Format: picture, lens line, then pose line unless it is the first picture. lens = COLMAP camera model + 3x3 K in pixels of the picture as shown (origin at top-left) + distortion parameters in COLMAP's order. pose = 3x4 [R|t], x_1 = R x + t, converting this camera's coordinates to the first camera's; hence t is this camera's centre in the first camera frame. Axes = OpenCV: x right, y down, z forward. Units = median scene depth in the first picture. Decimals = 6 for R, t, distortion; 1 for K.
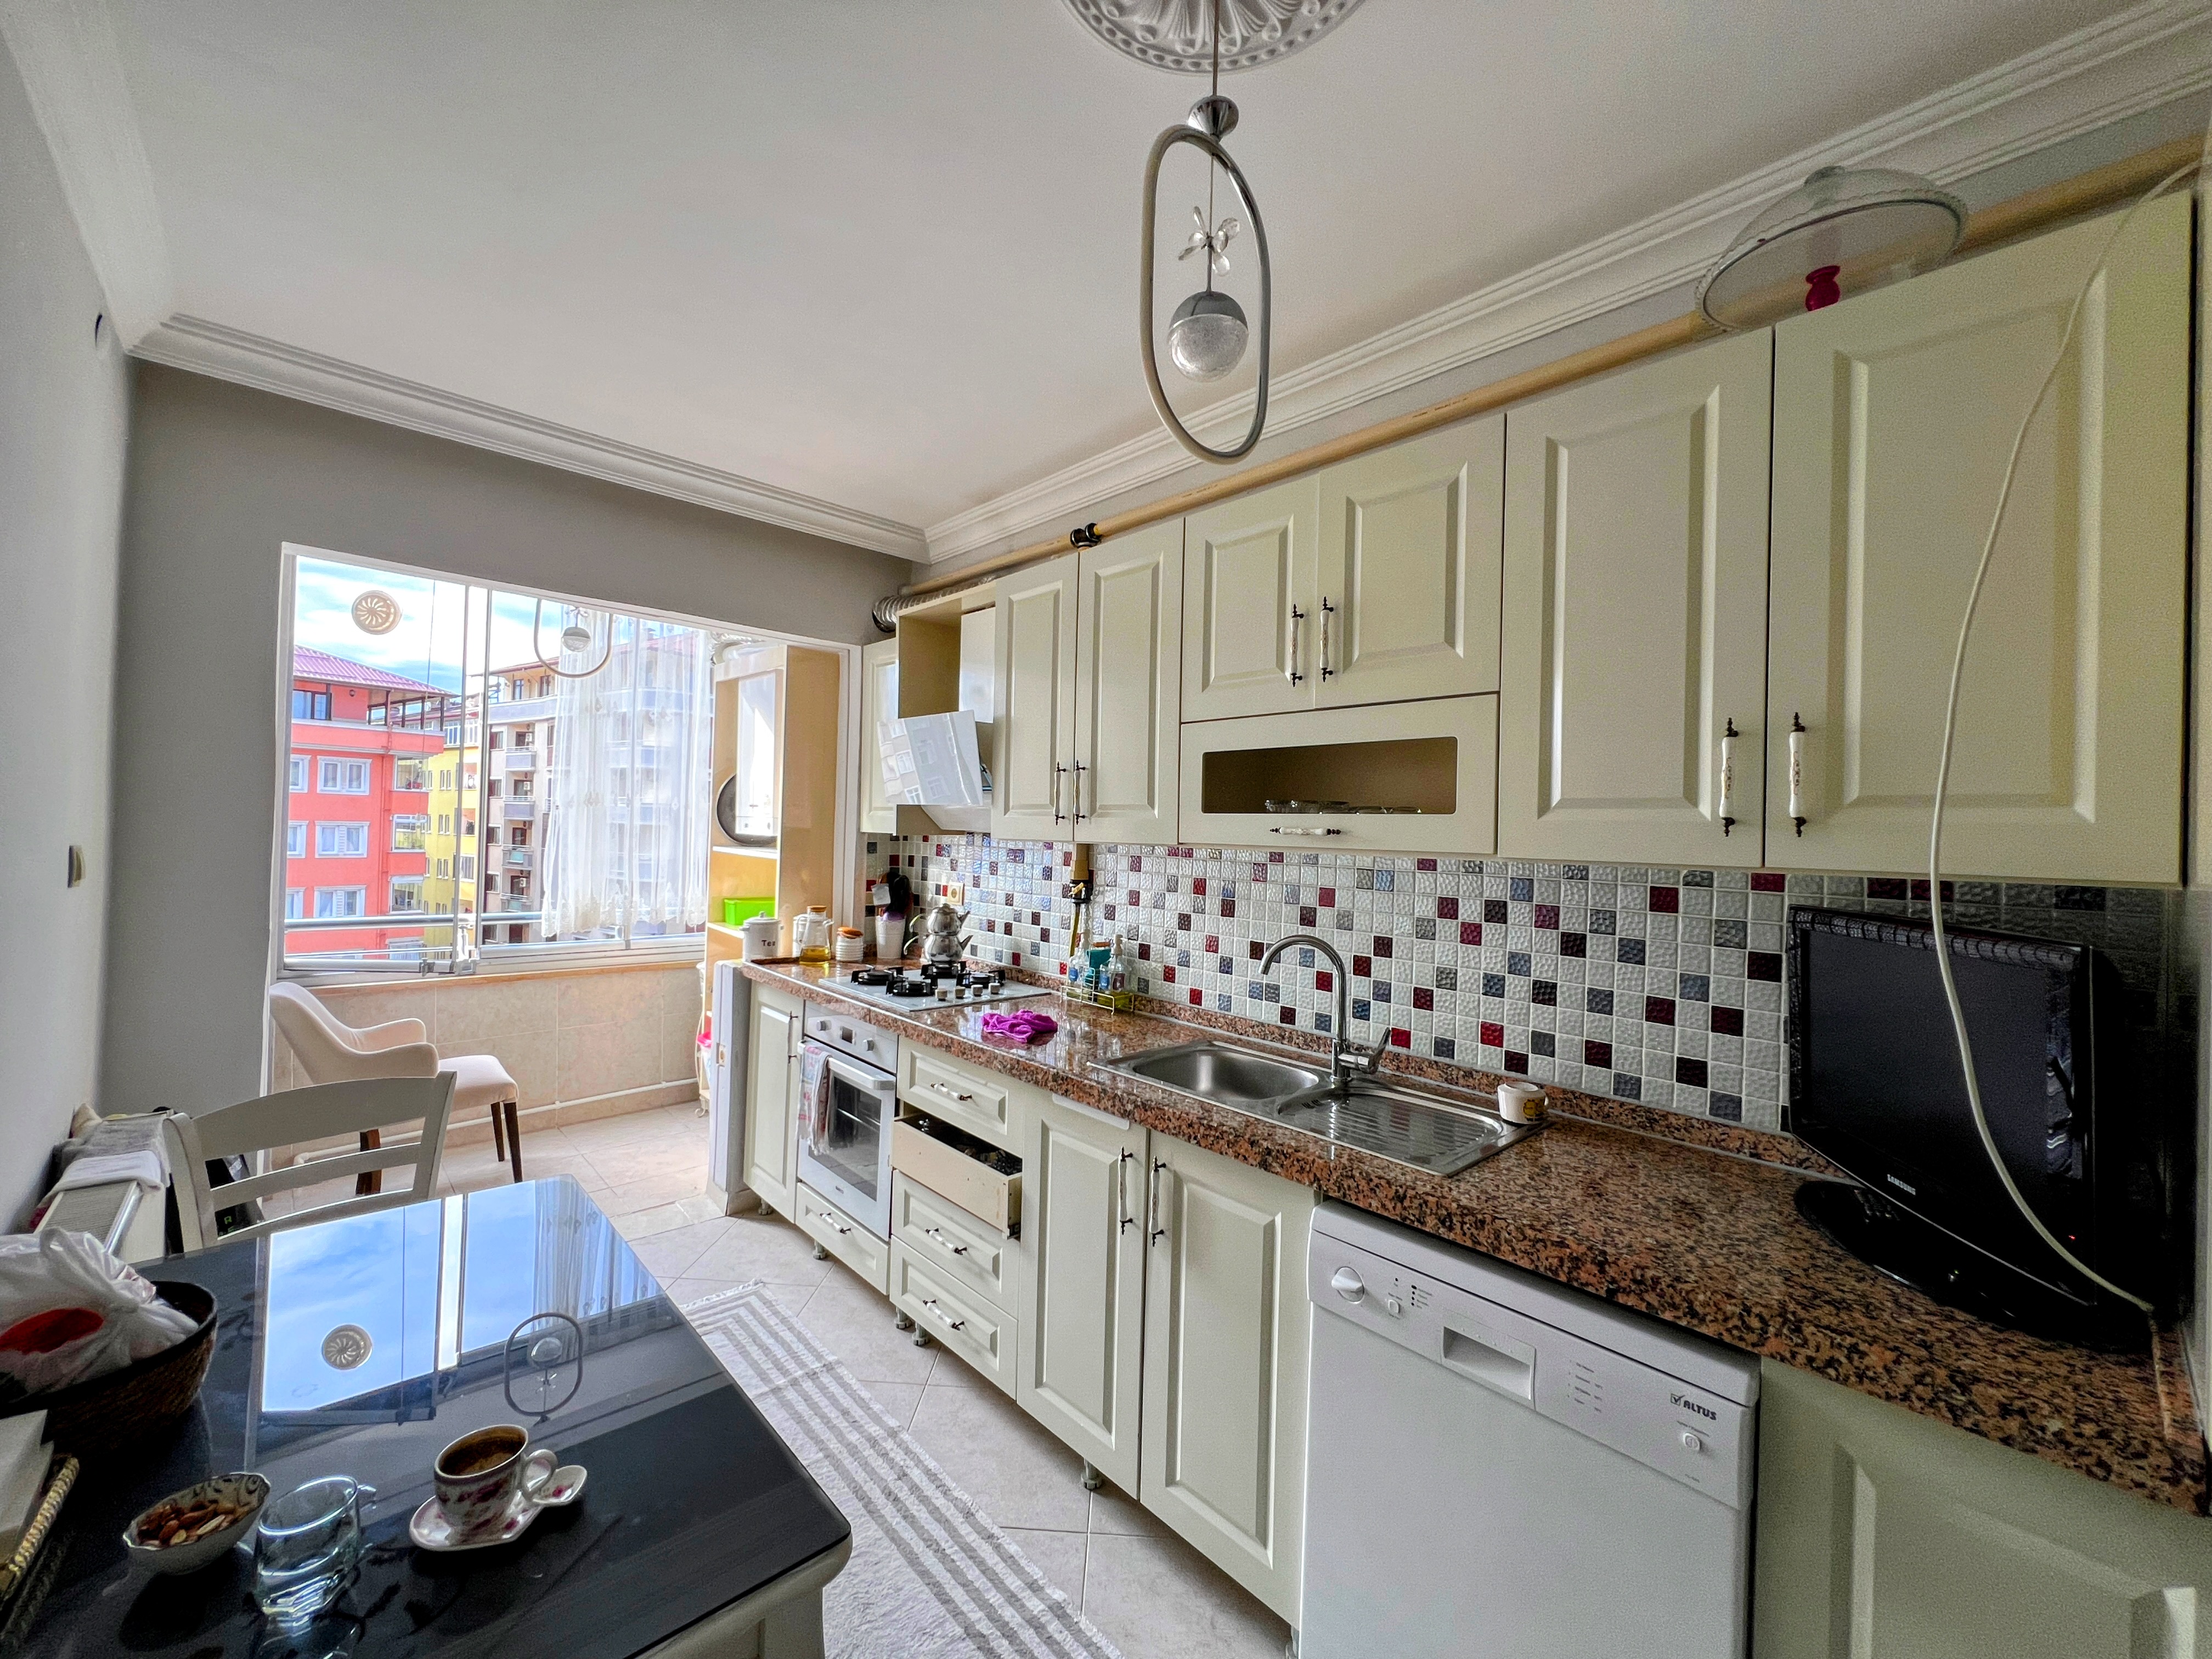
lens RADIAL K [[889.9, 0, 1101.6], [0, 889.9, 832.0], [0, 0, 1]] dist [-0.002774, 0.000931]
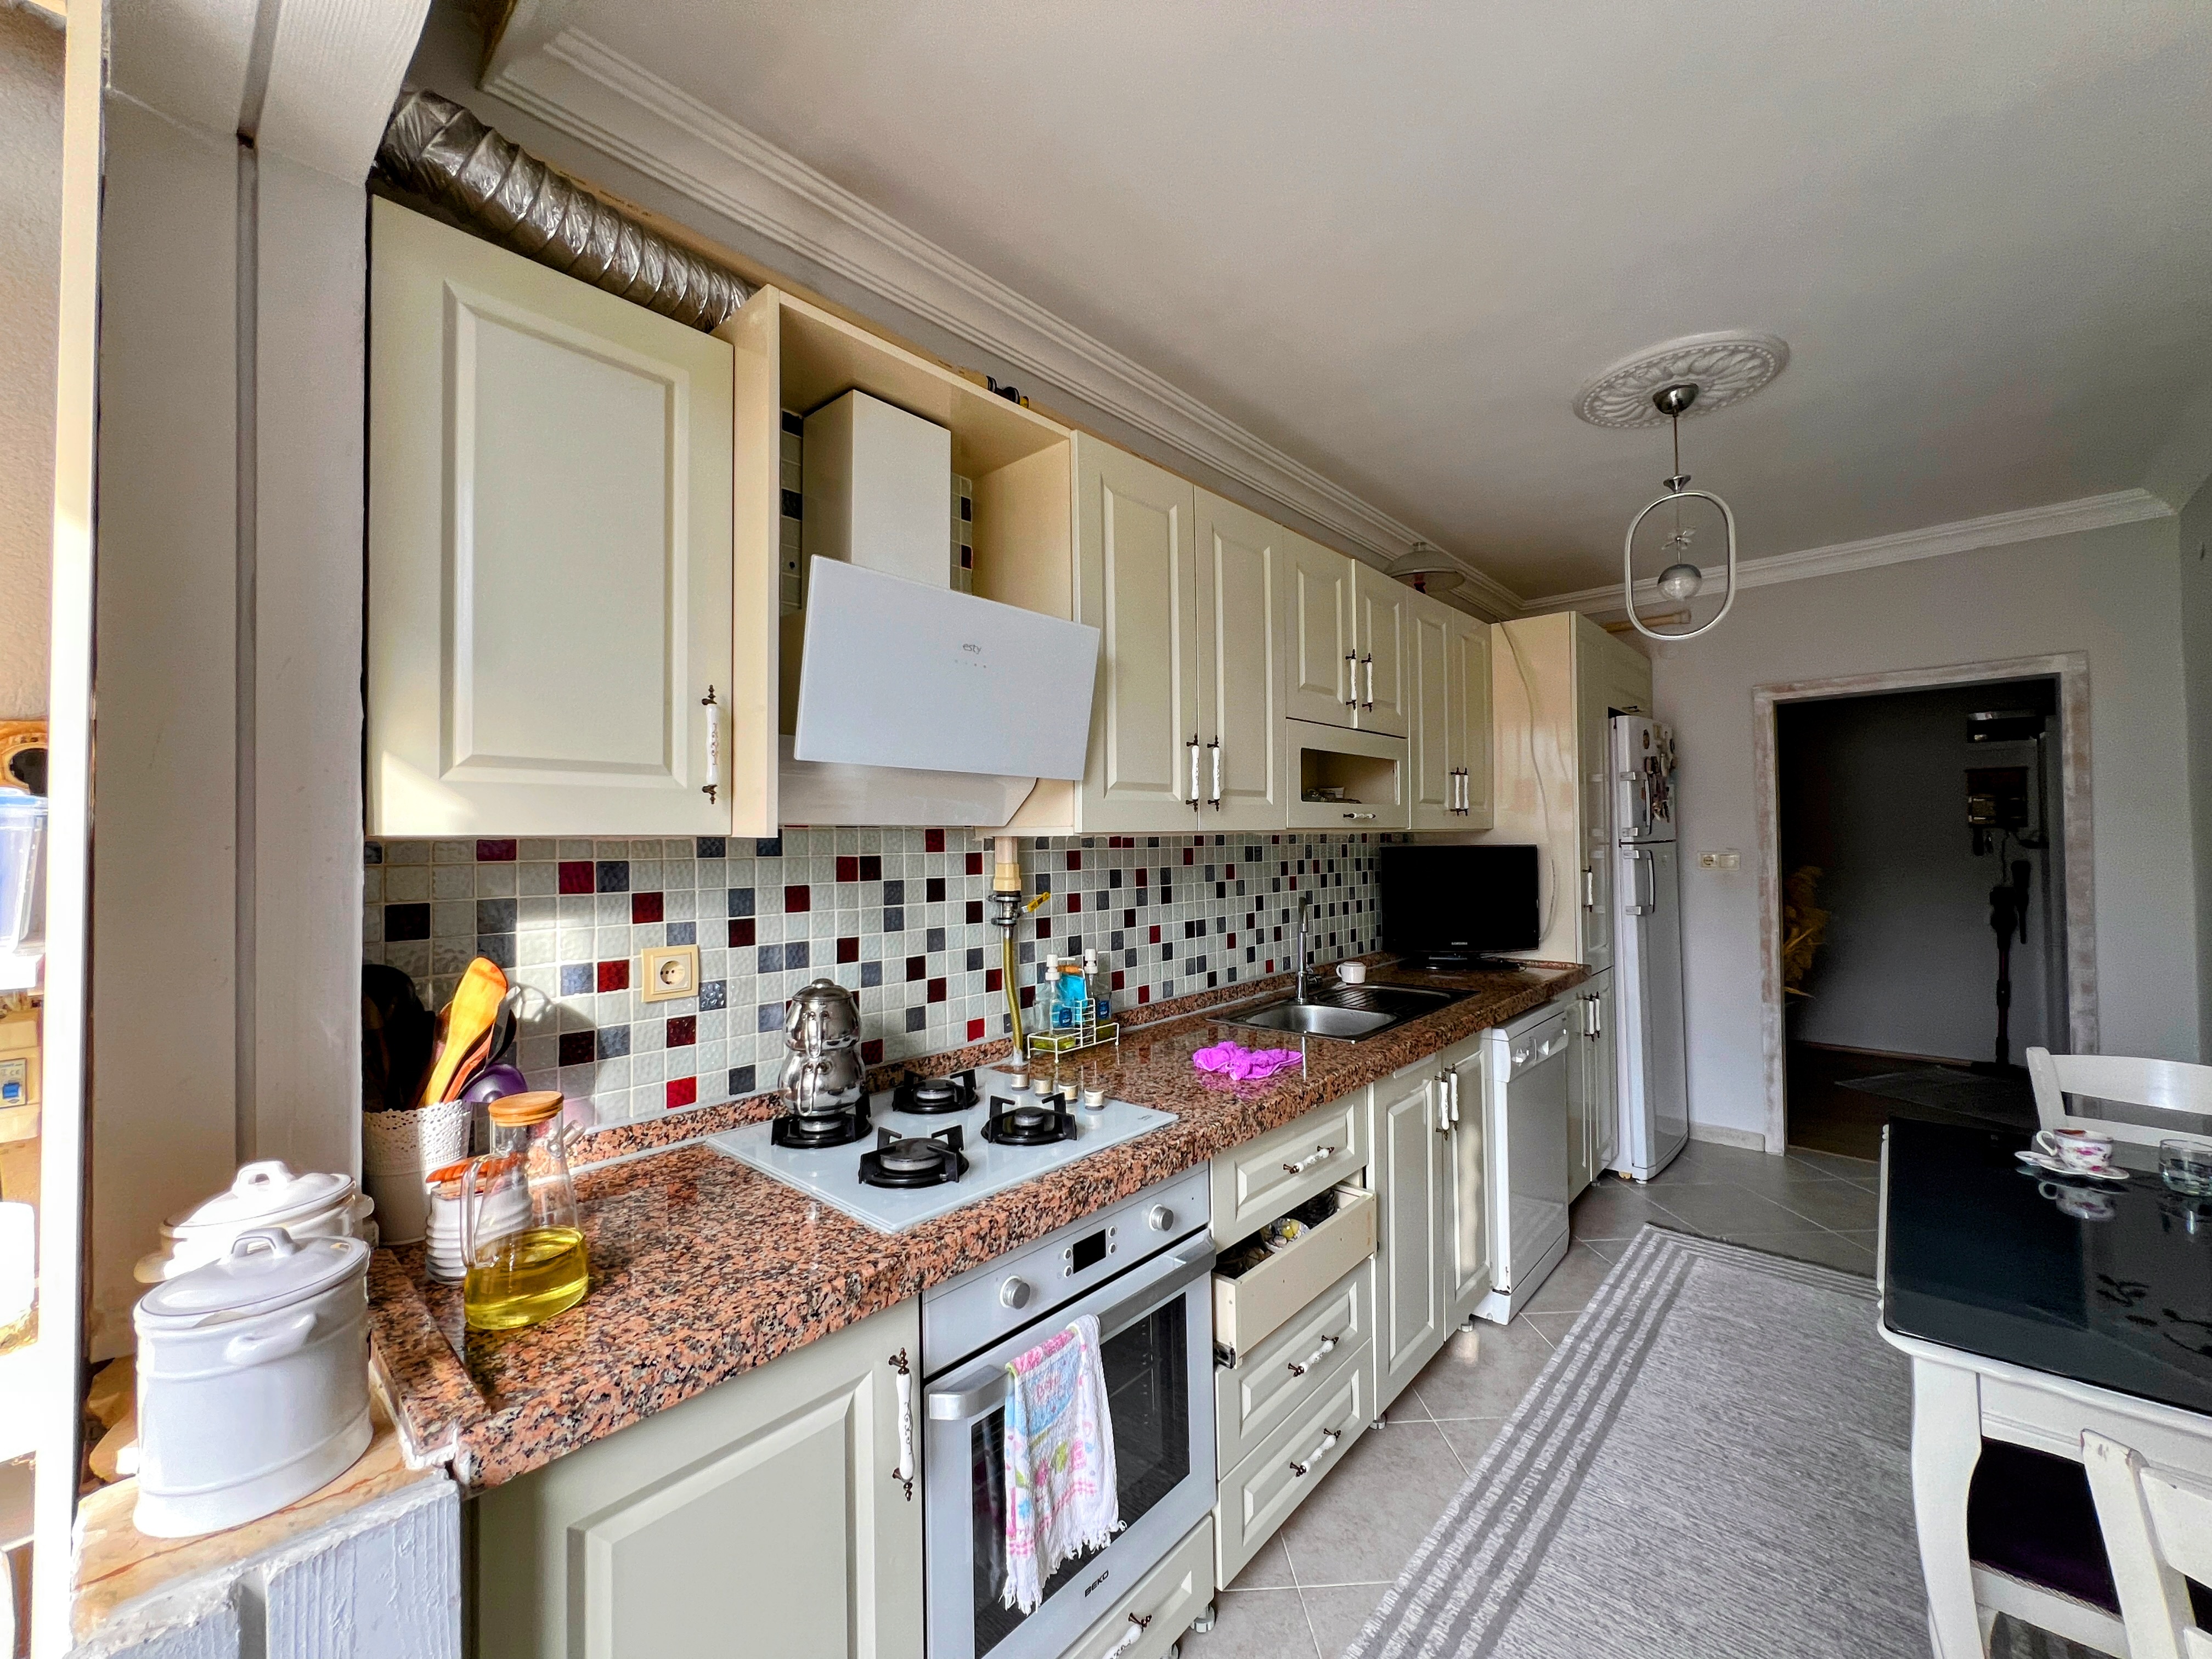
lens RADIAL K [[889.9, 0, 1113.1], [0, 889.9, 823.8], [0, 0, 1]] dist [-0.002774, 0.000931]
pose [[-0.097026, -0.012861, 0.995199, -0.627909], [0.008075, 0.999873, 0.013708, -0.006427], [-0.995249, 0.009366, -0.096910, 0.852049]]
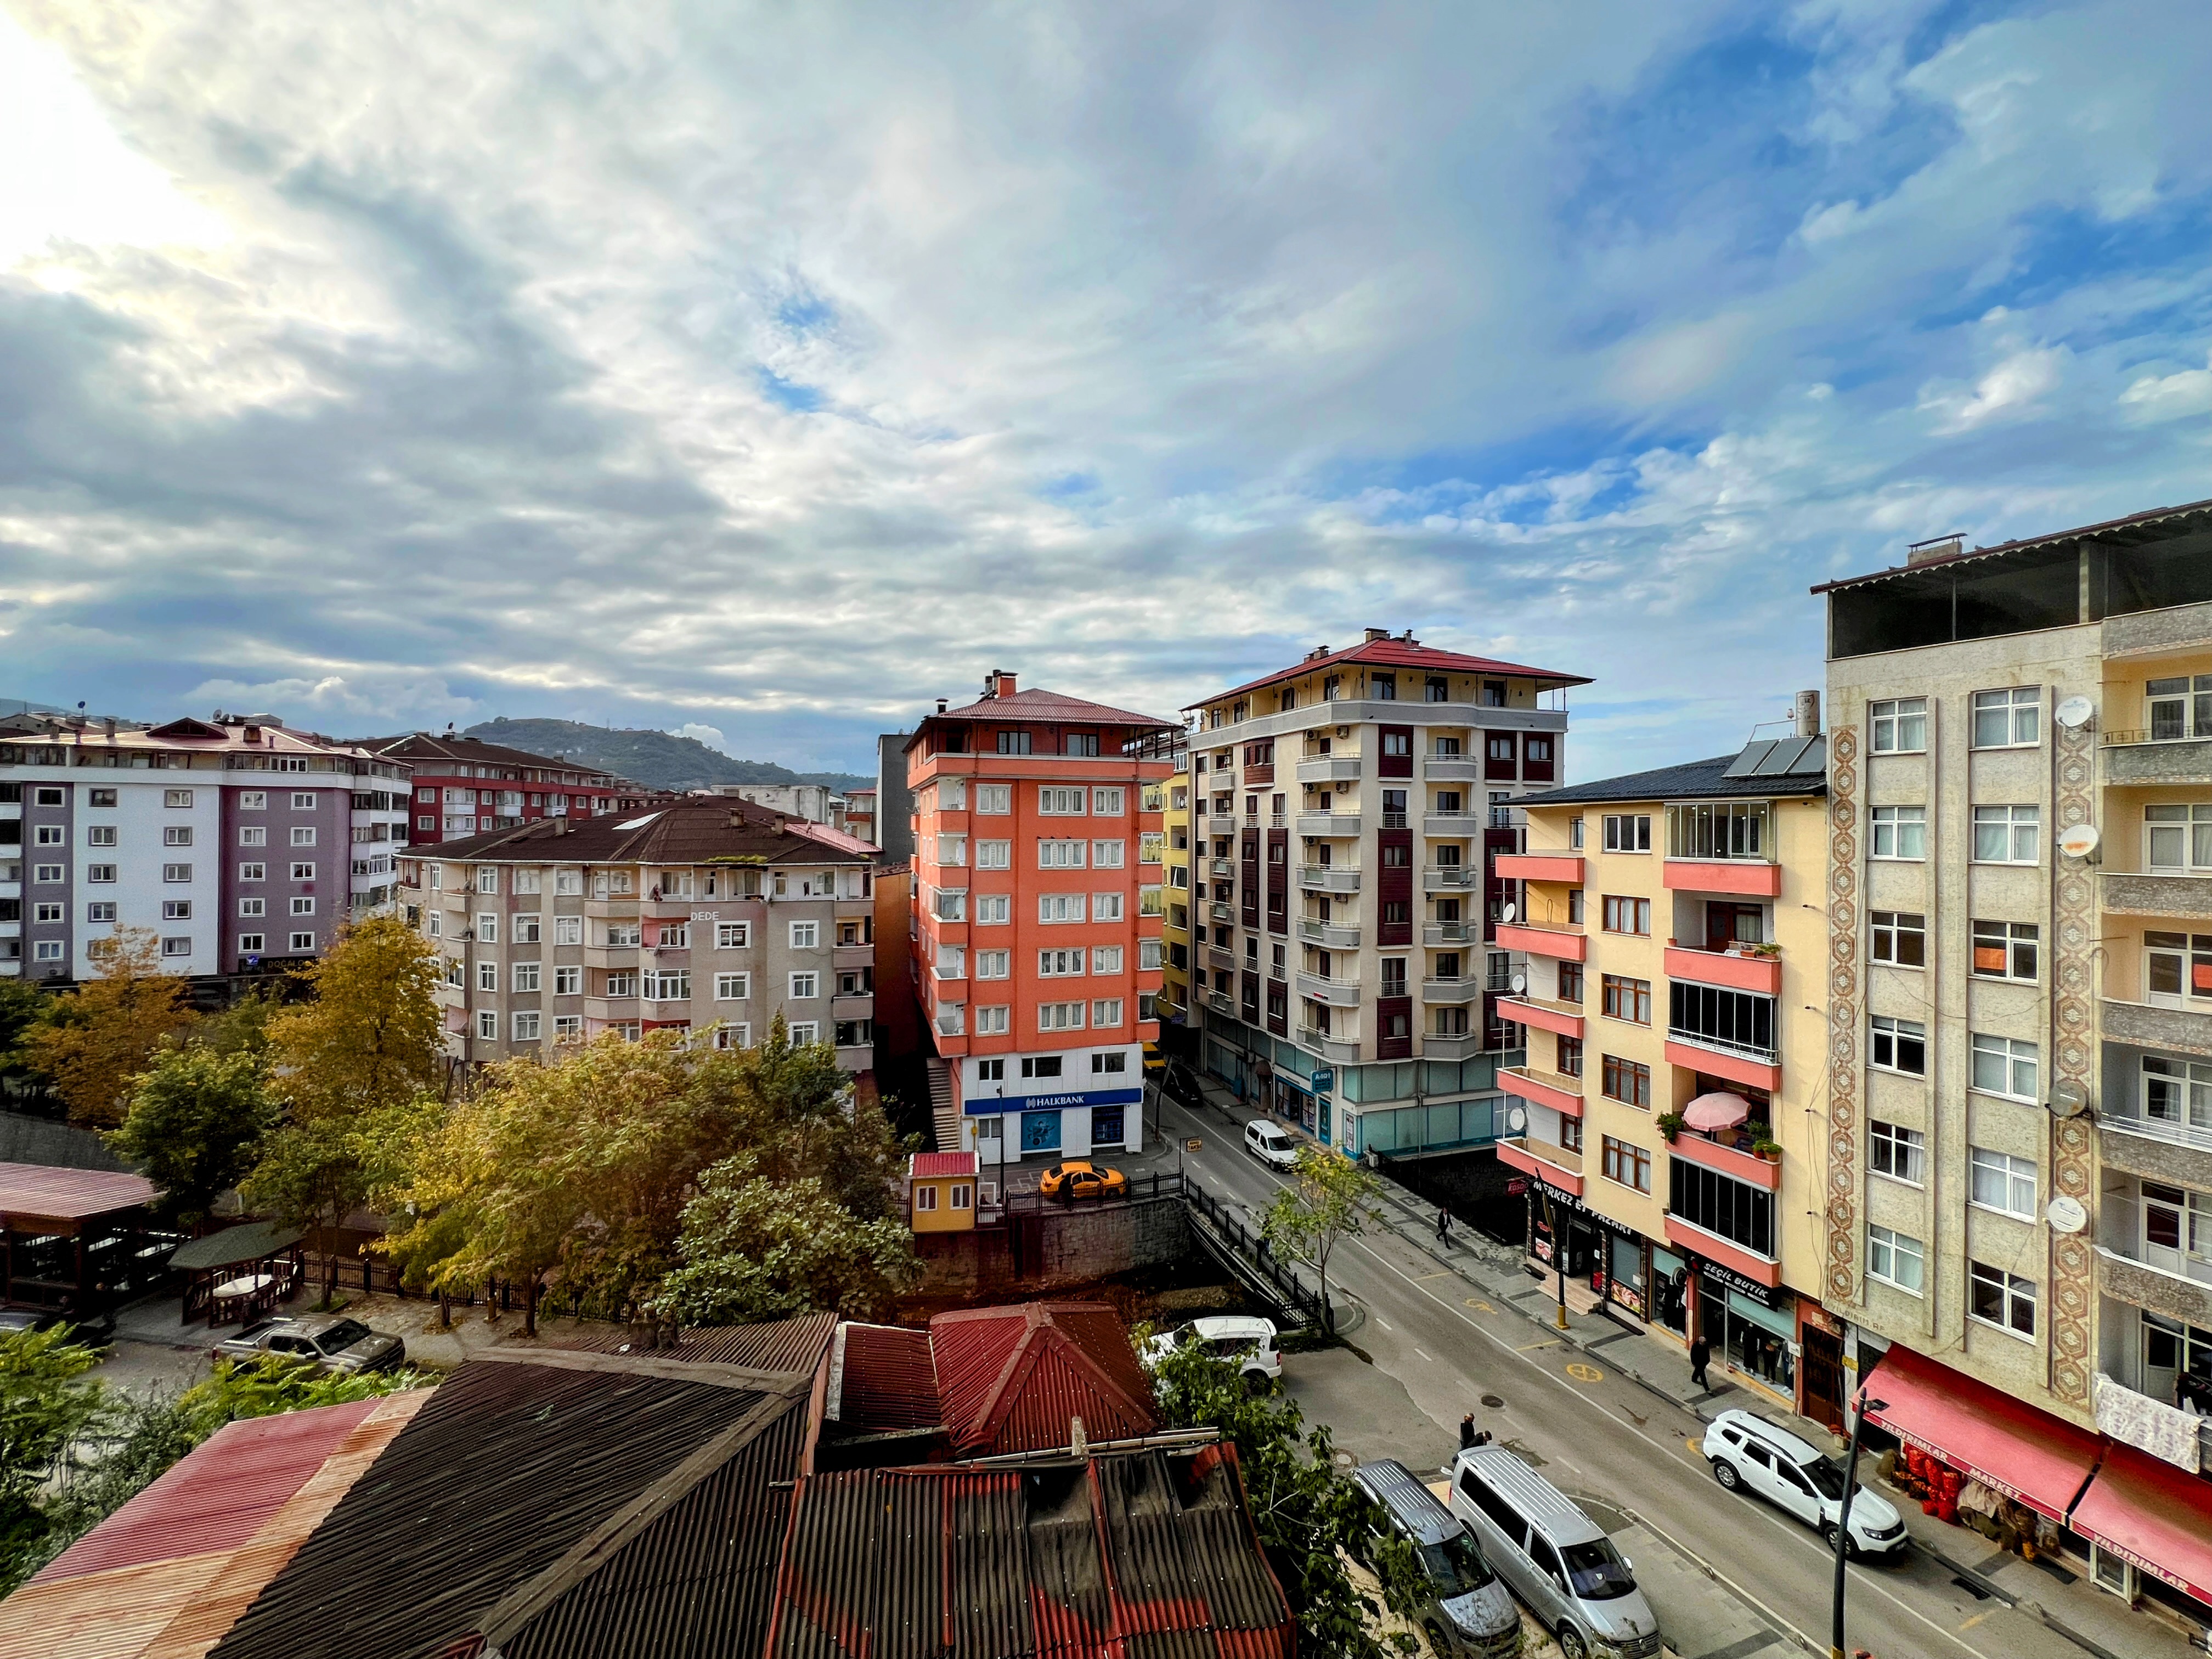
lens RADIAL K [[889.9, 0, 1102.2], [0, 889.9, 828.7], [0, 0, 1]] dist [-0.002774, 0.000931]
pose [[0.782940, -0.027942, -0.621469, -1.394383], [0.018798, 0.999597, -0.021260, -0.002576], [0.621813, 0.004963, 0.783150, 0.591788]]
